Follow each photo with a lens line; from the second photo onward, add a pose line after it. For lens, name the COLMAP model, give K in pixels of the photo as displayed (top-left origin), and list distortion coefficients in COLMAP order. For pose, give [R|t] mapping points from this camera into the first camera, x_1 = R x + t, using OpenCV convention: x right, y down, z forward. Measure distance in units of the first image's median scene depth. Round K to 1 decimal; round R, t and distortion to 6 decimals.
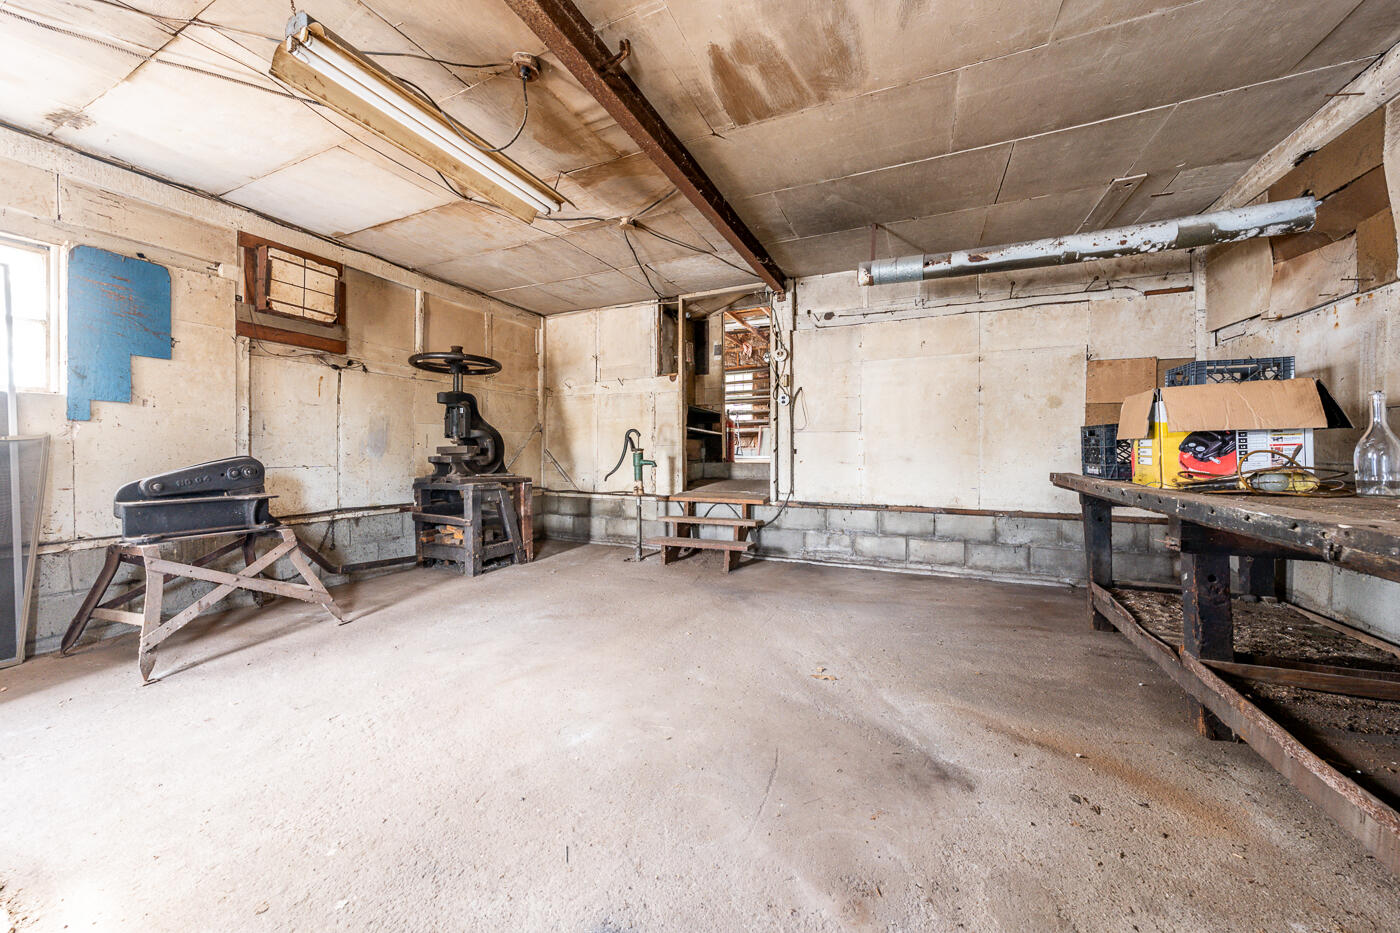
lens RADIAL K [[496.4, 0, 683.3], [0, 496.4, 458.2], [0, 0, 1]] dist [-0.001952, -0.000471]
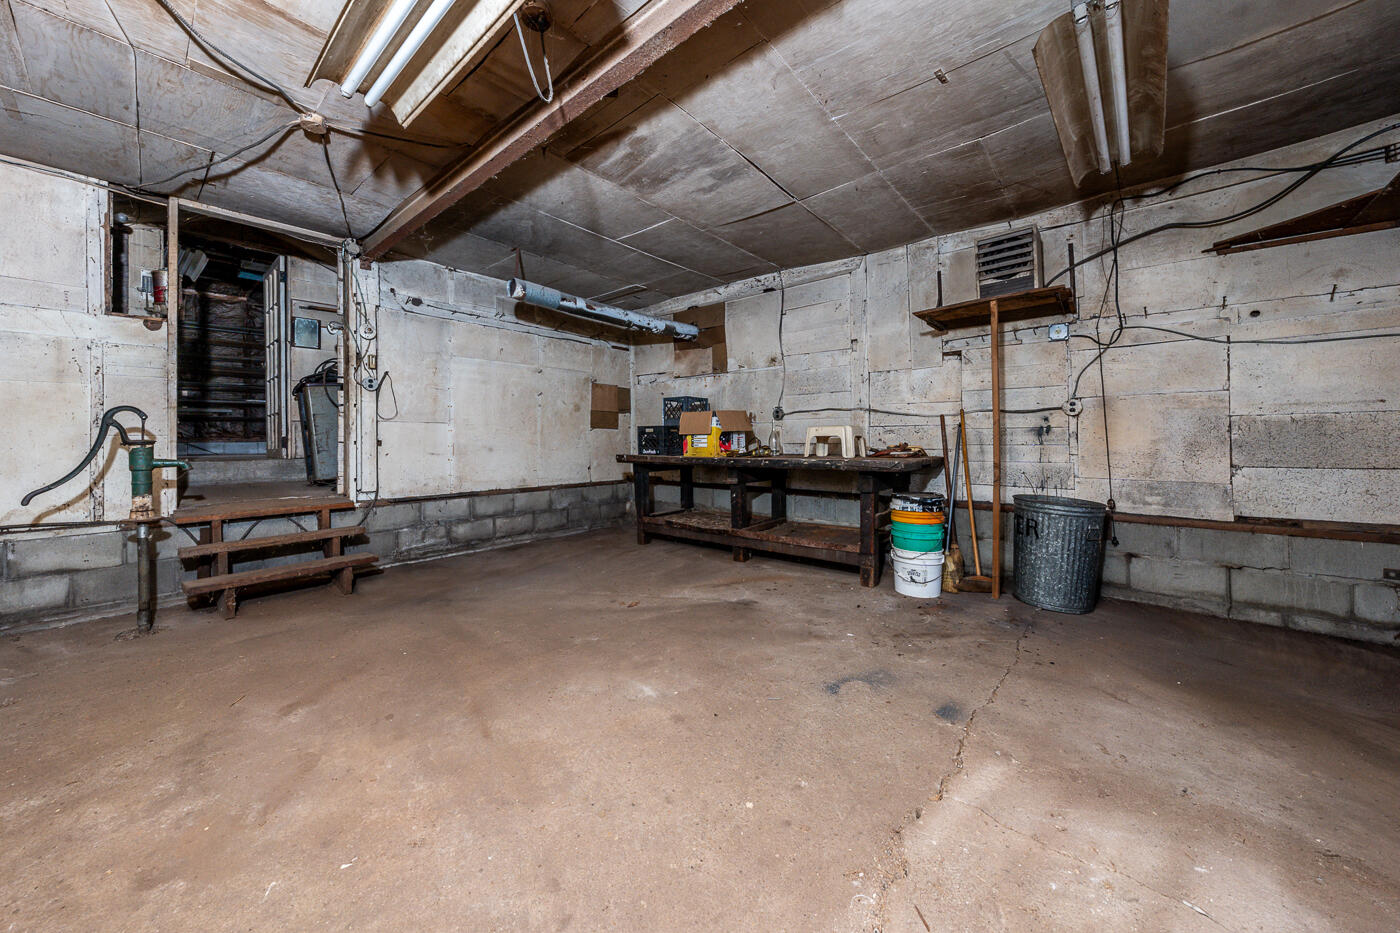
lens RADIAL K [[495.4, 0, 704.8], [0, 495.4, 445.3], [0, 0, 1]] dist [-0.000885, -0.000203]
pose [[0.259459, -0.012166, 0.965678, -0.548864], [0.021131, 0.999753, 0.006918, -0.004328], [-0.965523, 0.018611, 0.259652, 0.242410]]
